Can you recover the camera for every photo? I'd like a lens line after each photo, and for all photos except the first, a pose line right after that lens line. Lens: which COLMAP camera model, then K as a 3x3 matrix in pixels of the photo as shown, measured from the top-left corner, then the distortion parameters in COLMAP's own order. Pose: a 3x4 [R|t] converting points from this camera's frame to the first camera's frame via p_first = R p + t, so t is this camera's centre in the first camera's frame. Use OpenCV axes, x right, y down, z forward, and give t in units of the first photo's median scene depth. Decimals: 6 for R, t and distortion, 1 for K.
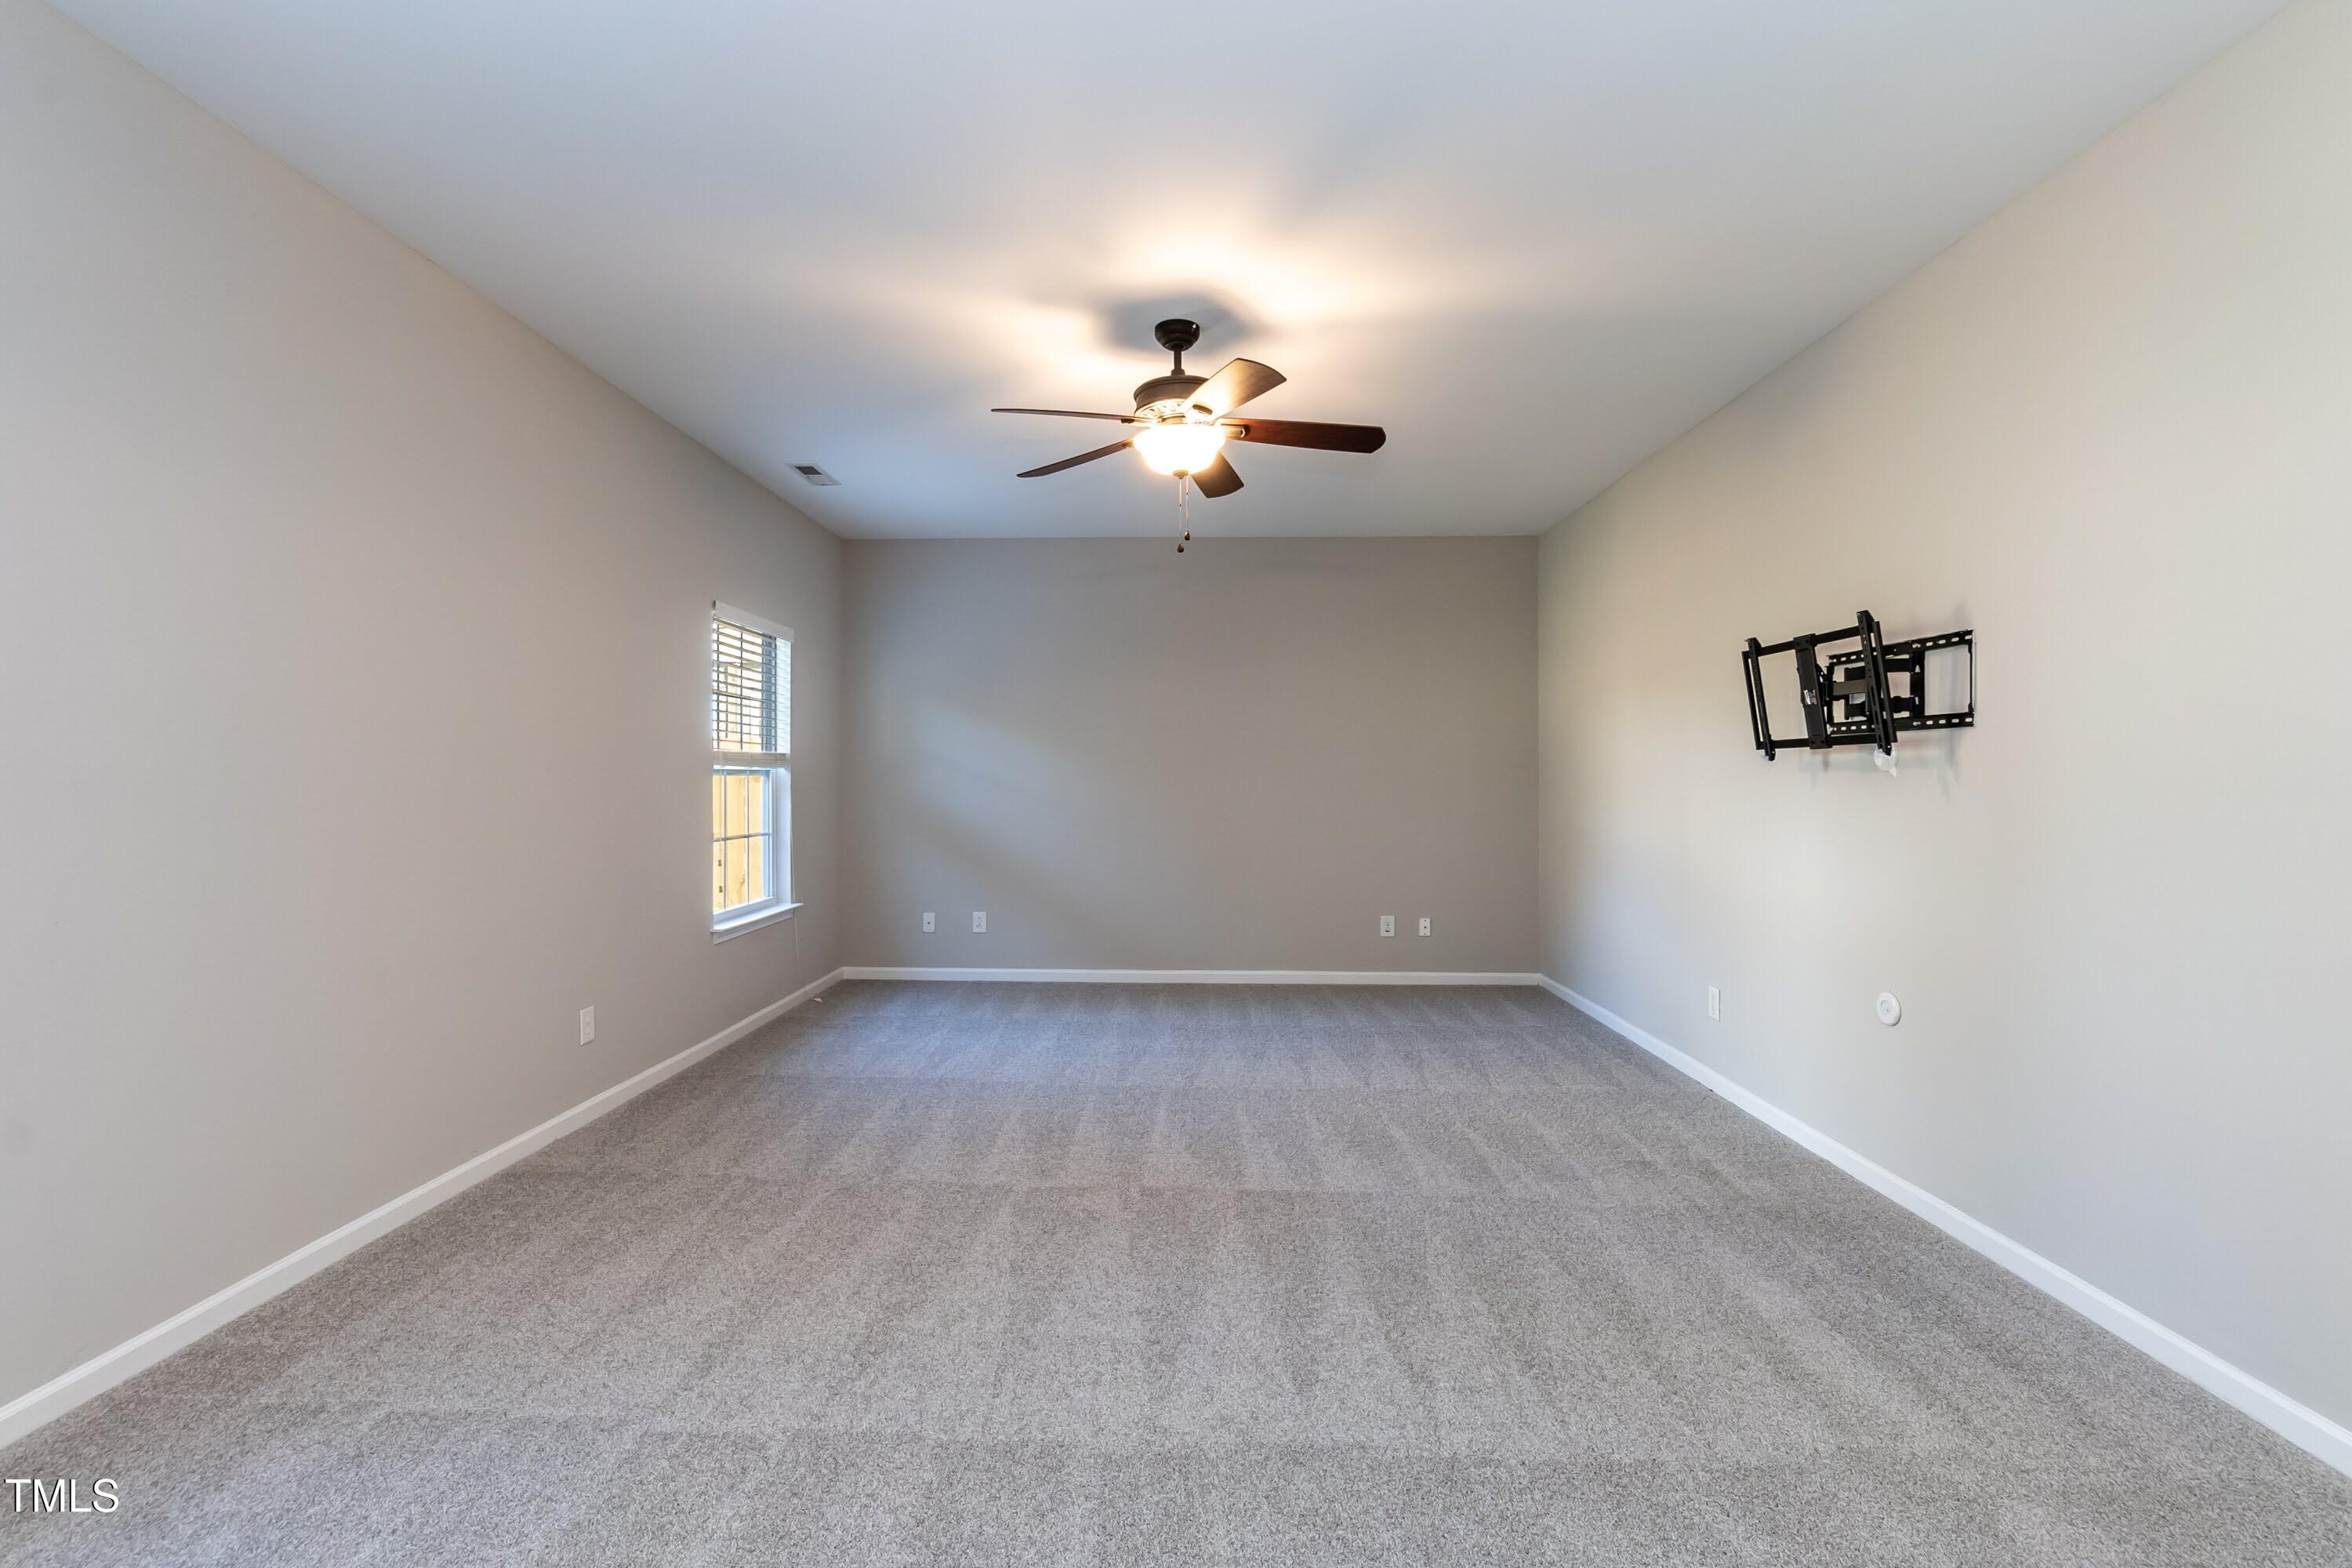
lens RADIAL K [[1035.3, 0, 1170.0], [0, 1035.3, 779.4], [0, 0, 1]] dist [-0.021883, 0.004774]
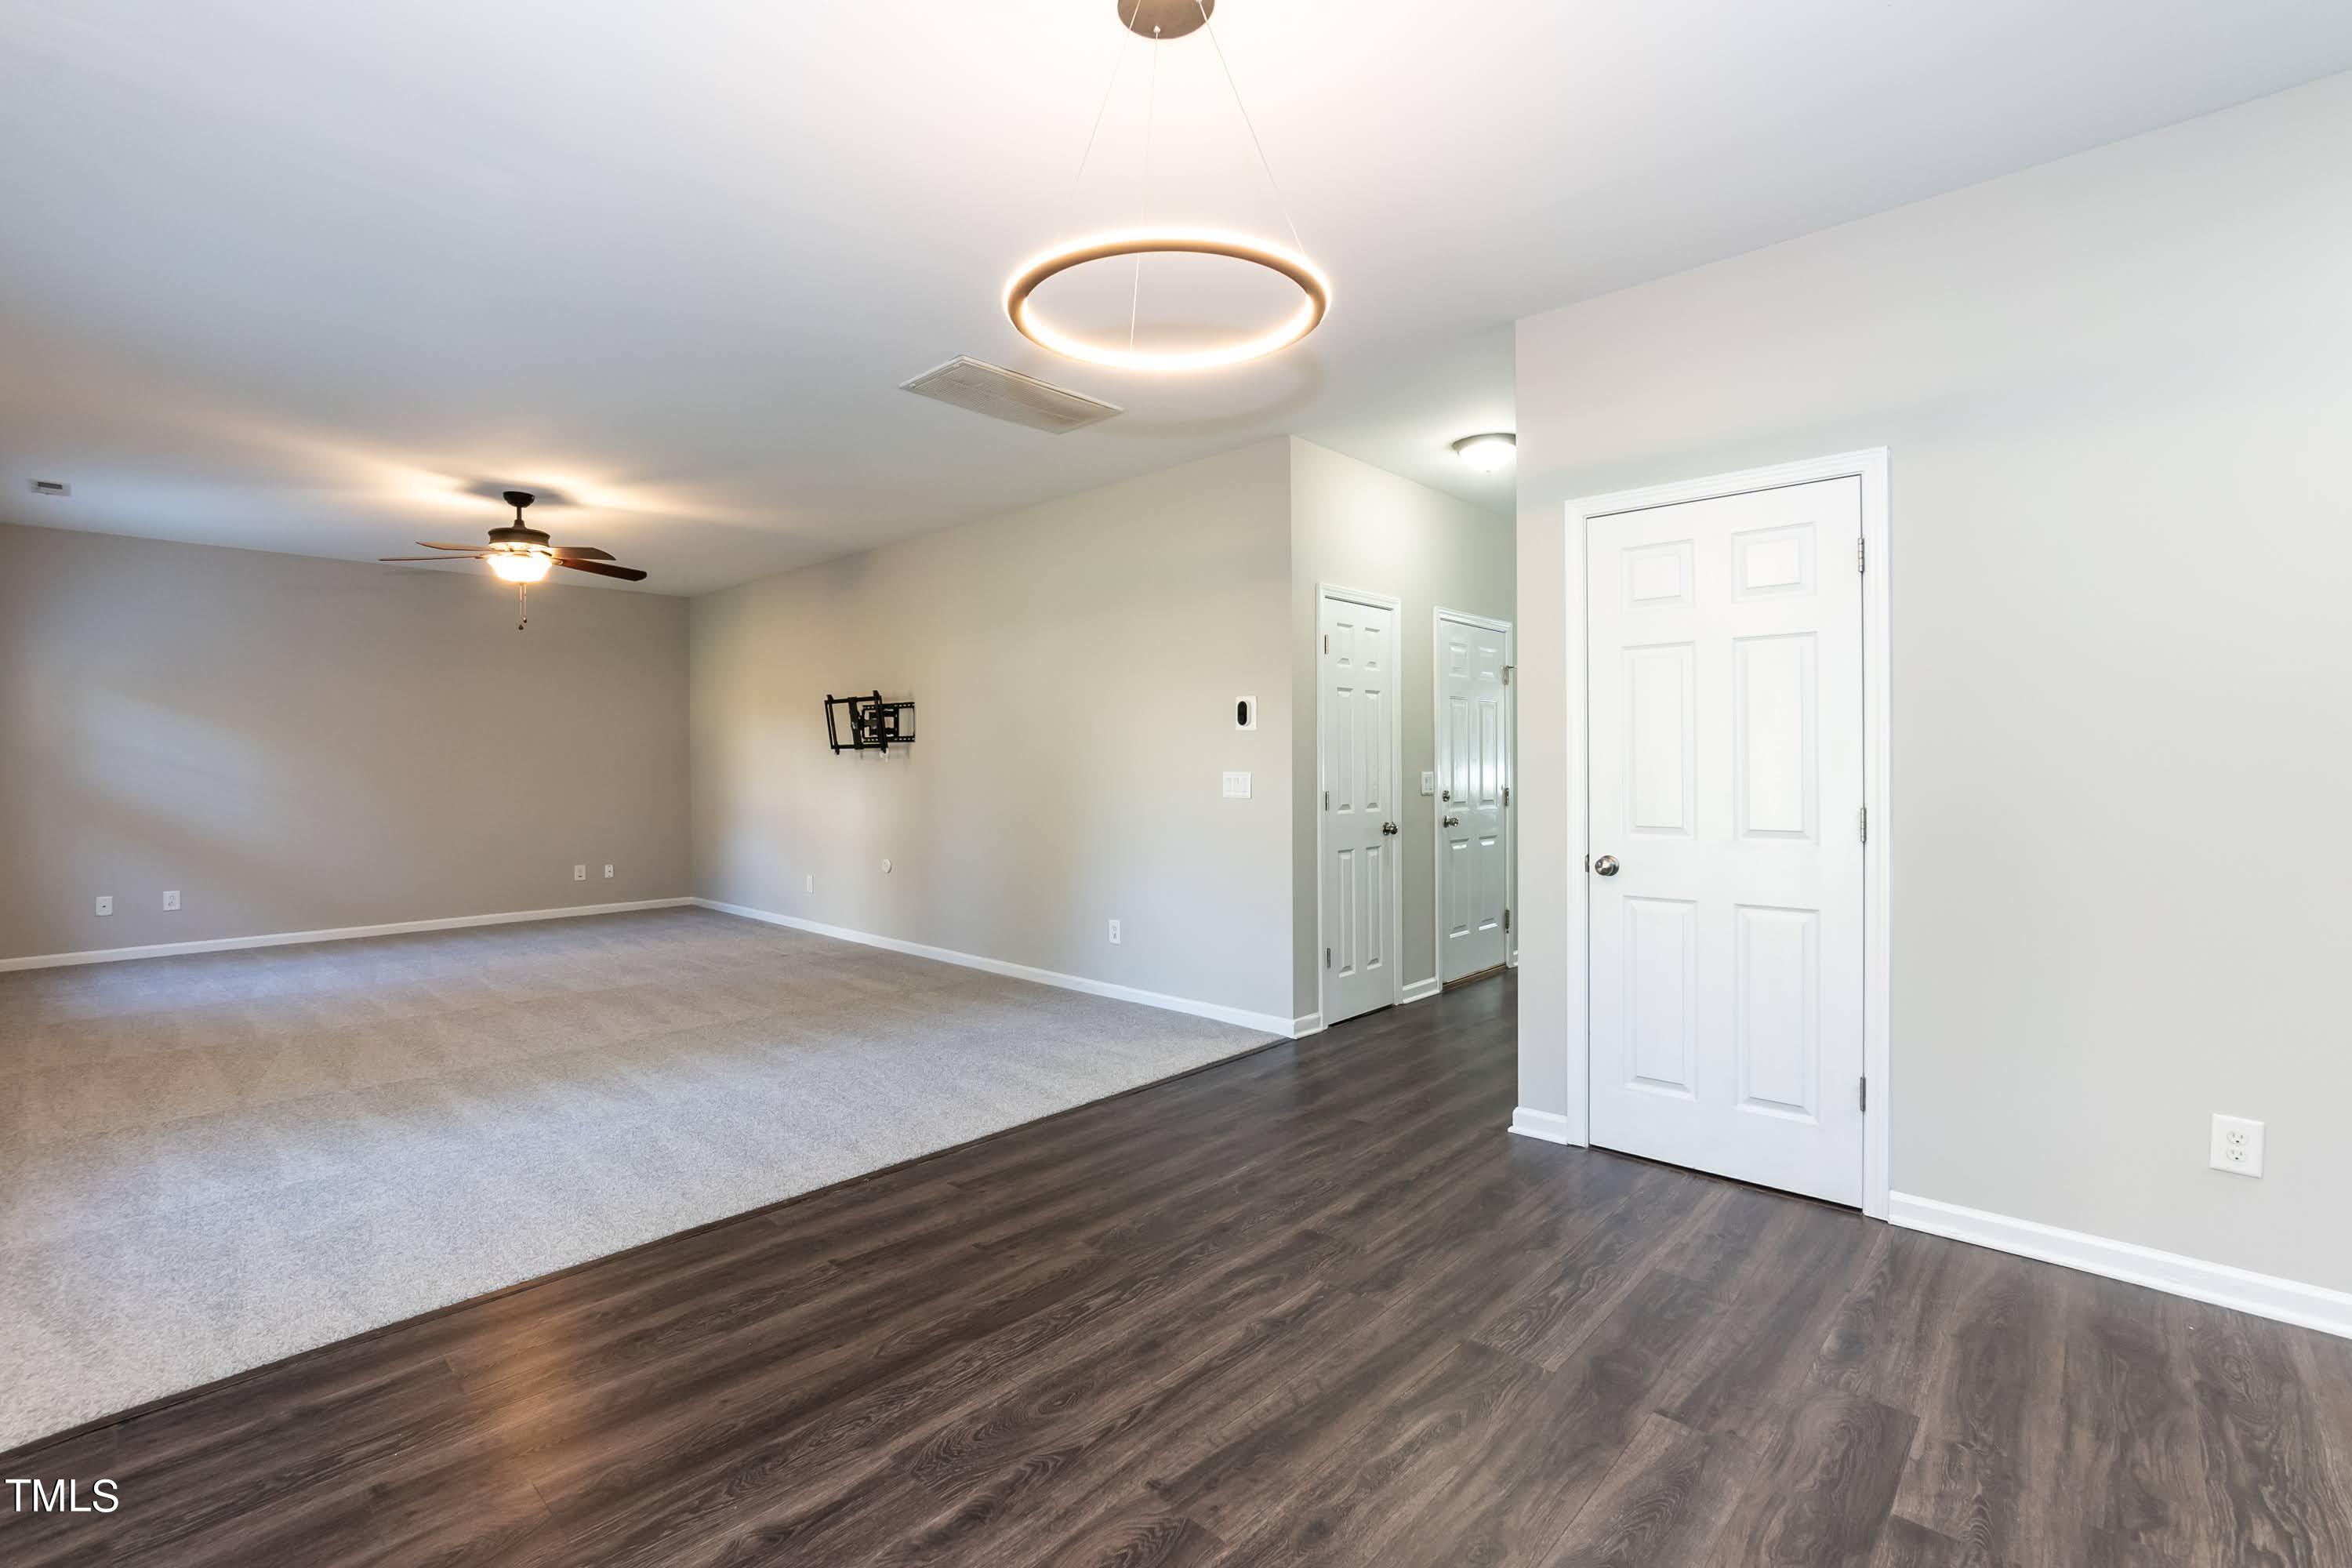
lens RADIAL K [[1035.3, 0, 1153.3], [0, 1035.3, 763.4], [0, 0, 1]] dist [-0.021883, 0.004774]
pose [[0.668450, -0.005144, 0.743739, -0.557188], [0.005294, 0.999984, 0.002159, -0.001893], [-0.743738, 0.002494, 0.668467, -0.893024]]
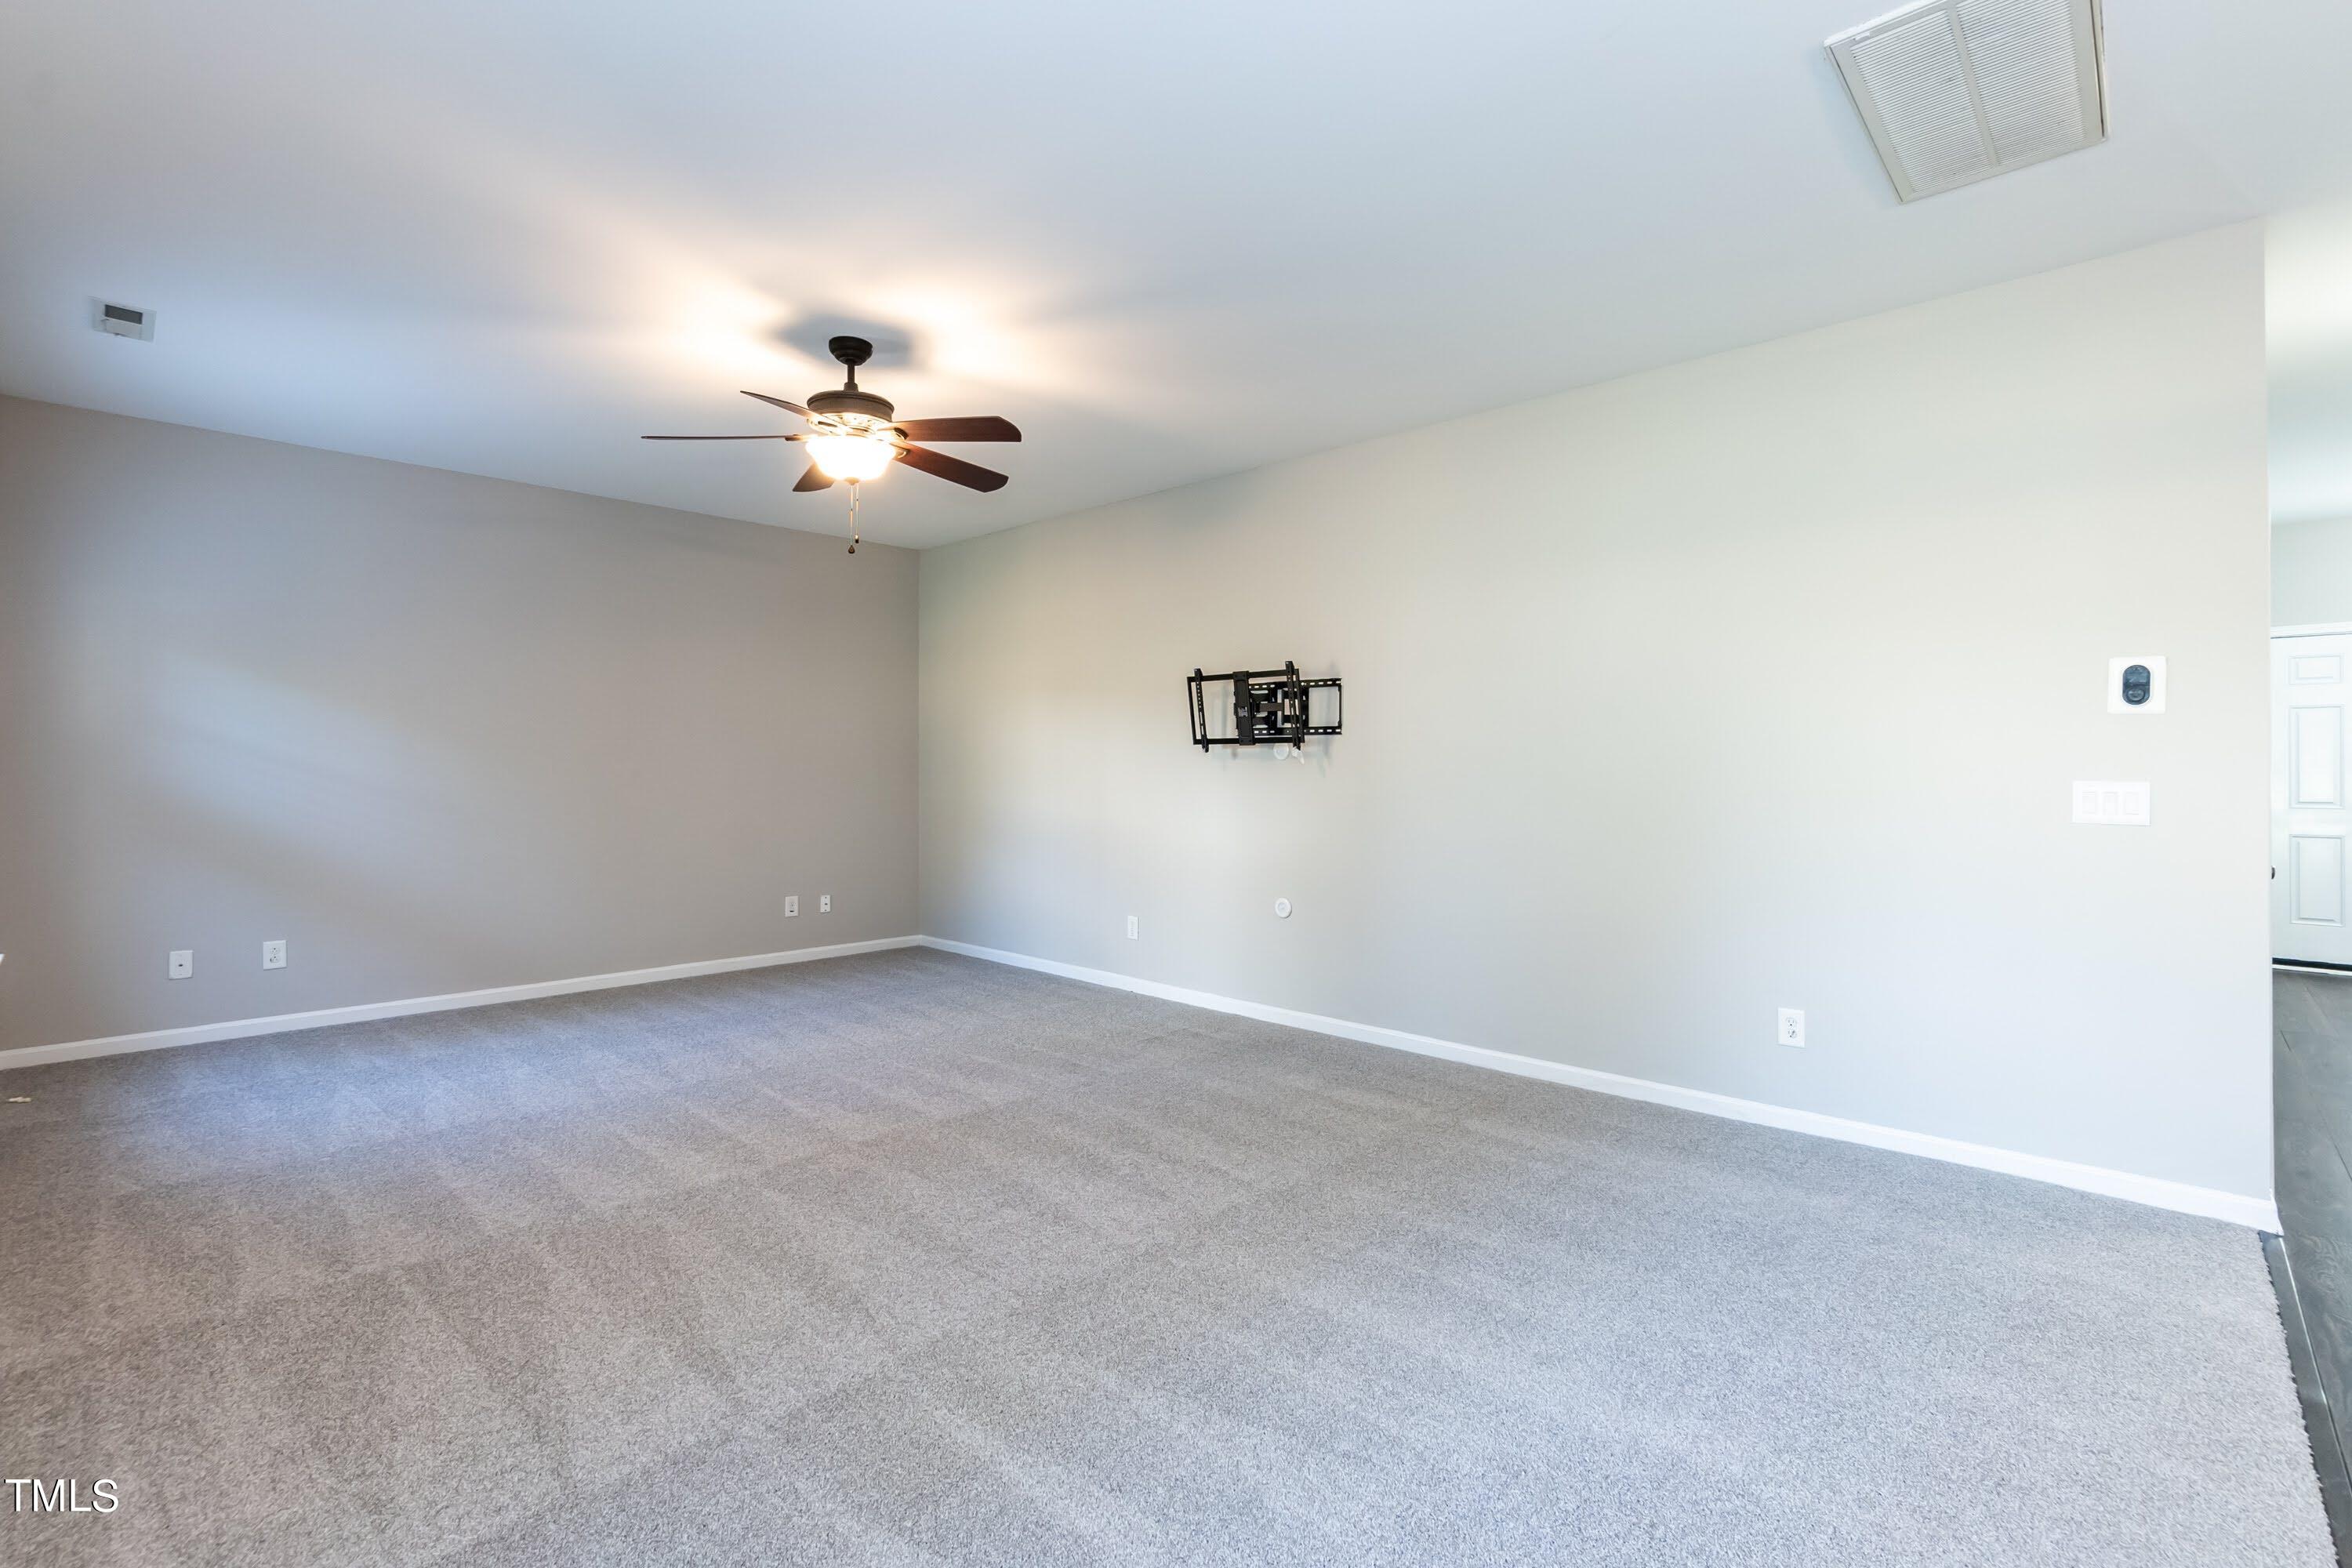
lens RADIAL K [[1043.5, 0, 1193.5], [0, 1043.5, 761.1], [0, 0, 1]] dist [-0.023485, 0.002905]
pose [[0.662618, 0.003055, 0.748952, -0.579106], [-0.000752, 0.999994, -0.003413, -0.000233], [-0.748958, 0.001698, 0.662616, 0.017101]]
